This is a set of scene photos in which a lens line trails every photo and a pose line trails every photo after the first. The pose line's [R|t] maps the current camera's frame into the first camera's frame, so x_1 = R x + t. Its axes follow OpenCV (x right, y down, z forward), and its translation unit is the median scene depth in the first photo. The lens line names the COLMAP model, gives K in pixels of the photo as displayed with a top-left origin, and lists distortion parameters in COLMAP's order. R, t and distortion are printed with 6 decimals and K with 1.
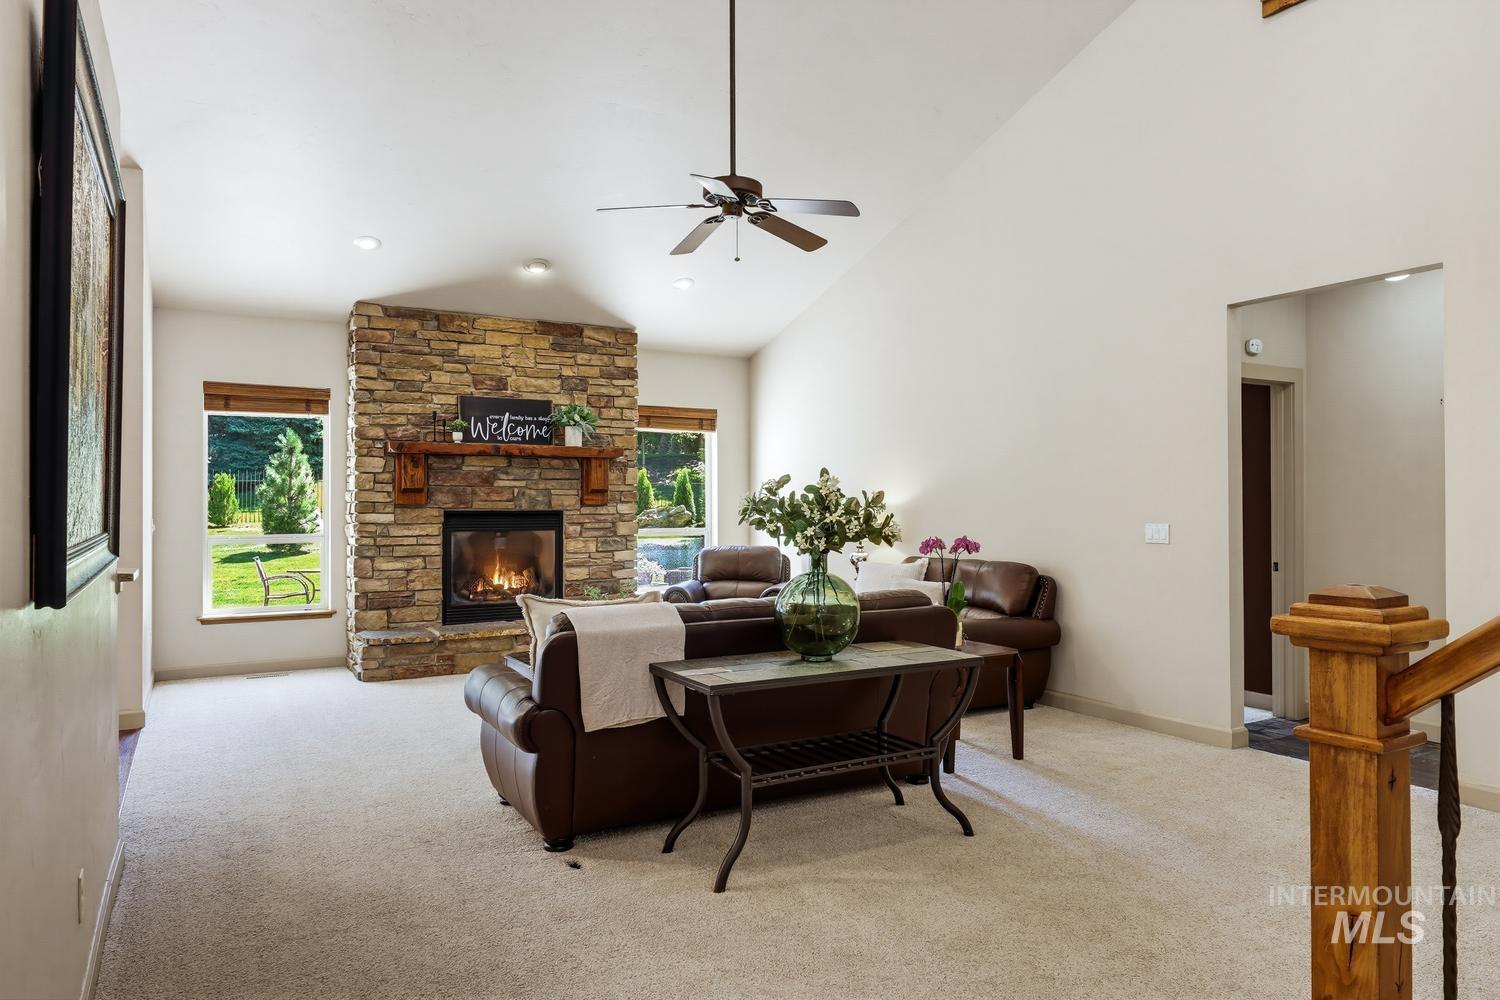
lens RADIAL K [[951.3, 0, 750.6], [0, 951.3, 498.1], [0, 0, 1]] dist [-0.003907, -0.000039]
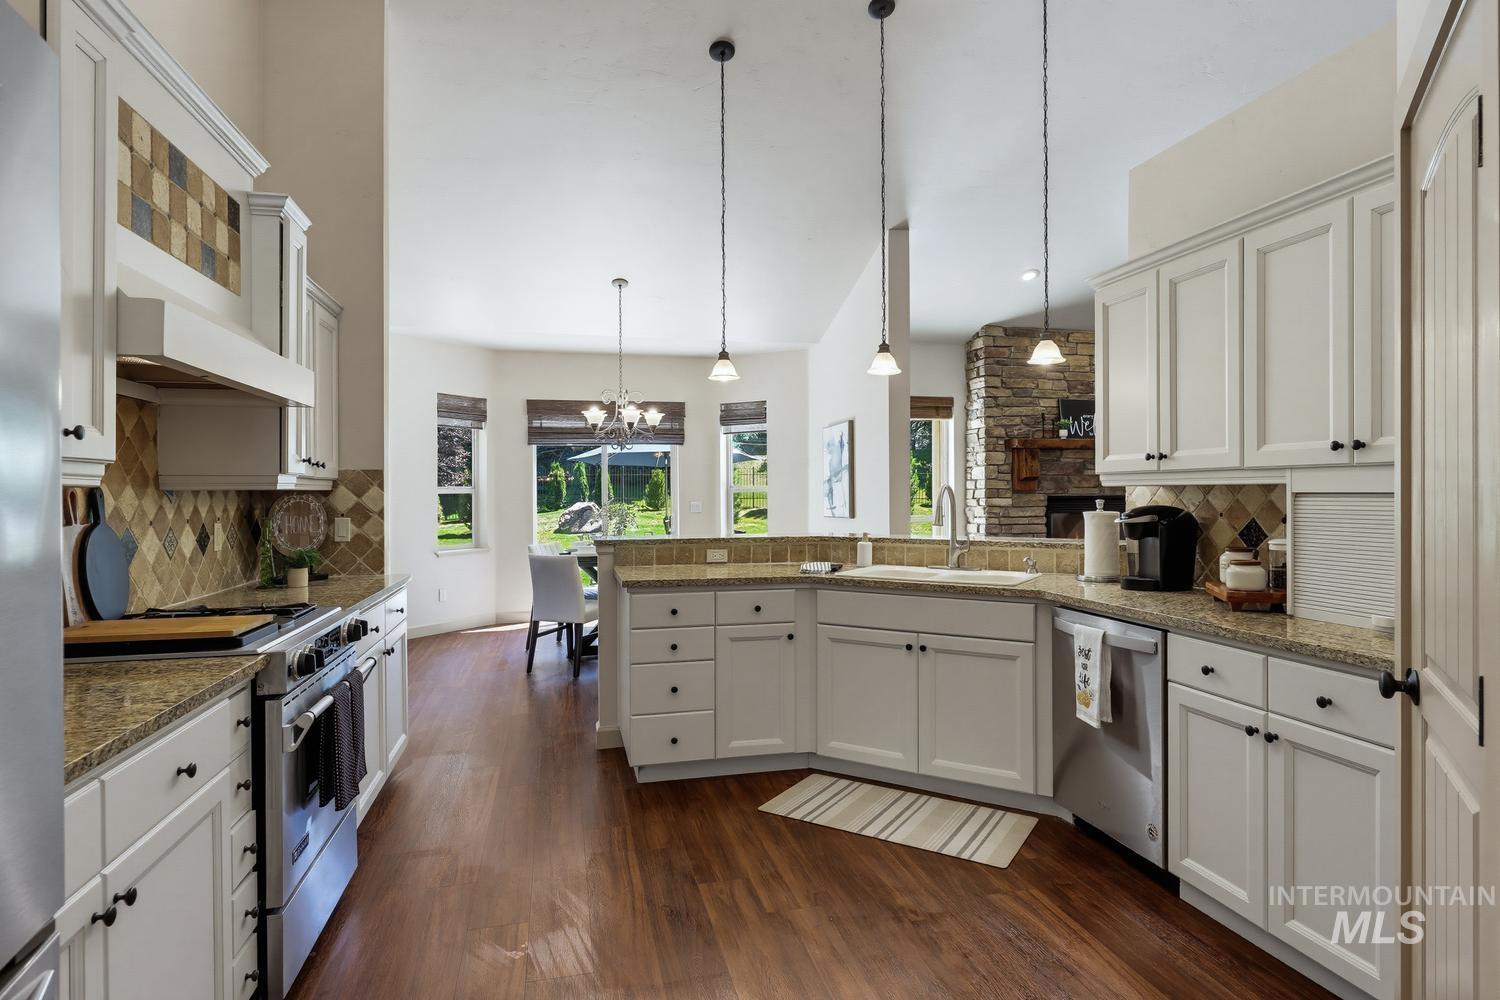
lens RADIAL K [[798.7, 0, 749.3], [0, 798.7, 493.0], [0, 0, 1]] dist [0.000824, 0.001599]
pose [[0.957835, -0.003676, -0.287296, -0.386762], [0.005576, 0.999968, 0.005797, 0.001907], [0.287265, -0.007154, 0.957824, -0.070362]]
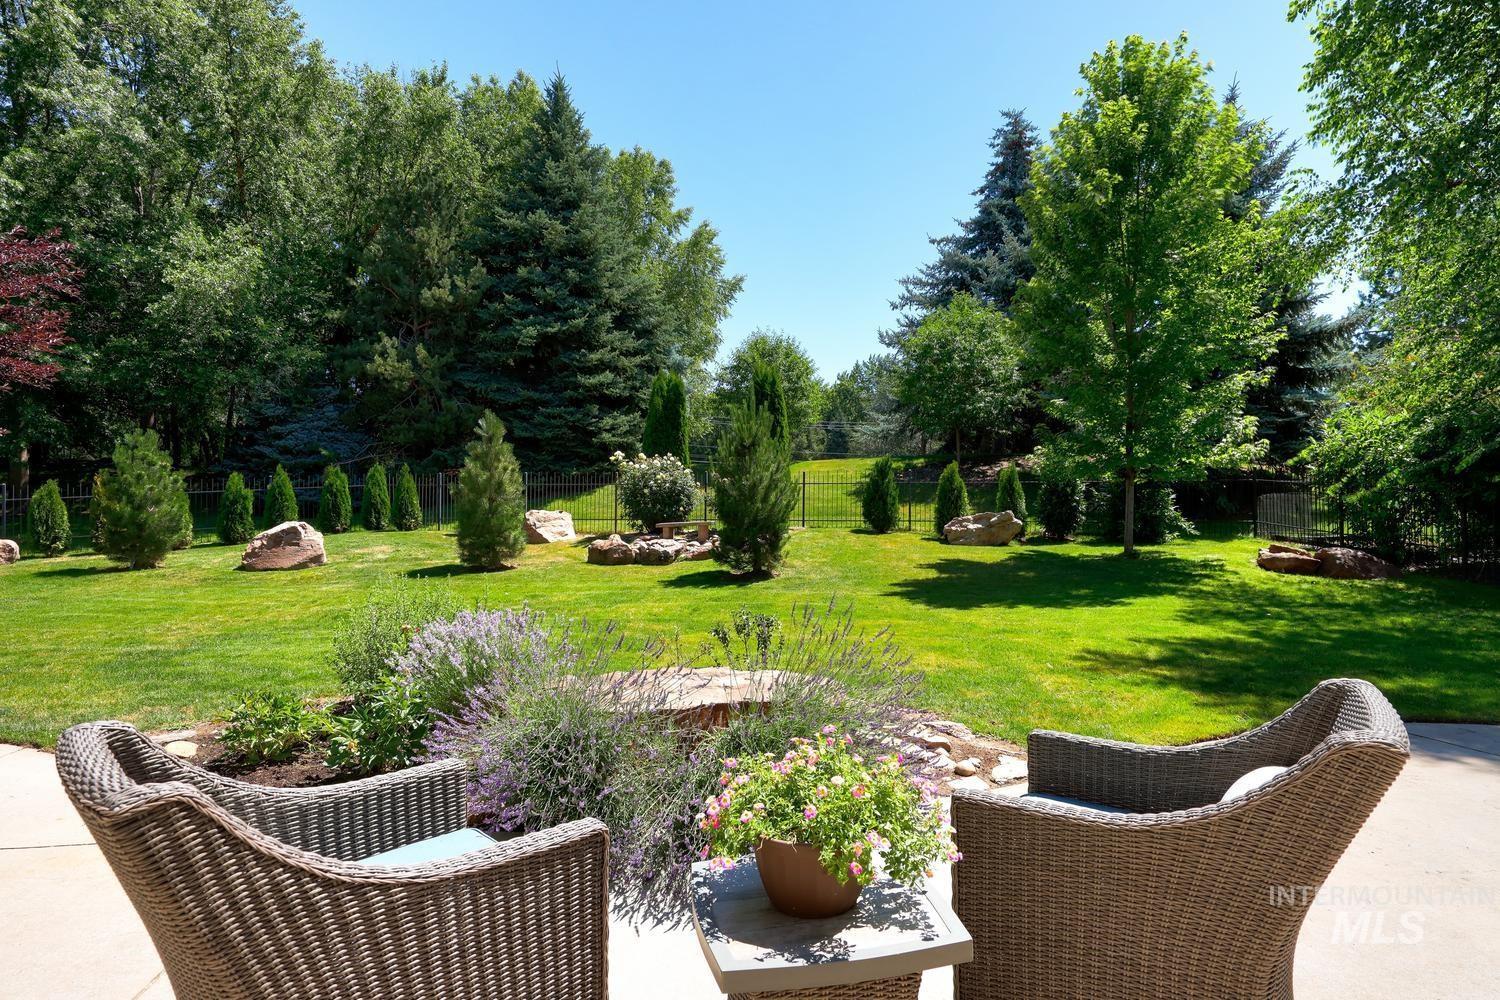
lens RADIAL K [[784.1, 0, 749.1], [0, 784.1, 506.0], [0, 0, 1]] dist [0.001399, -0.000425]
pose [[0.928347, -0.004244, -0.371690, -0.126328], [0.000787, 0.999955, -0.009451, 0.035738], [0.371714, 0.008481, 0.928309, 1.381695]]
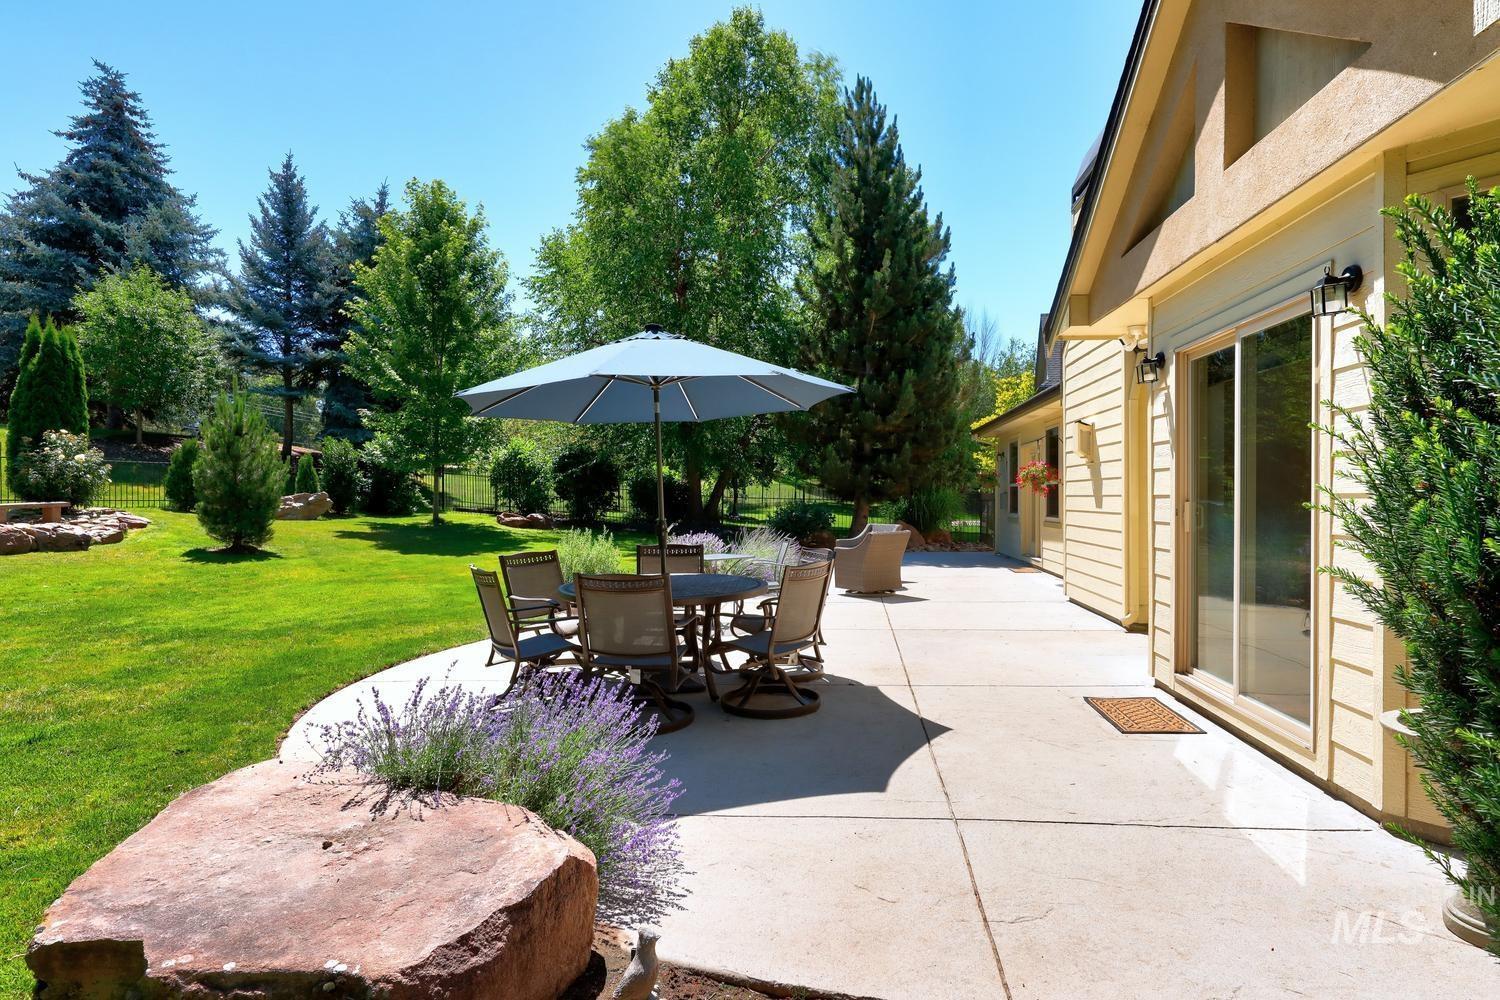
lens RADIAL K [[798.7, 0, 752.0], [0, 798.7, 508.9], [0, 0, 1]] dist [0.000824, 0.001599]
pose [[0.600915, -0.012239, 0.799220, -1.554612], [-0.000571, 0.999876, 0.015742, 0.042951], [-0.799313, -0.009916, 0.600833, 0.809019]]
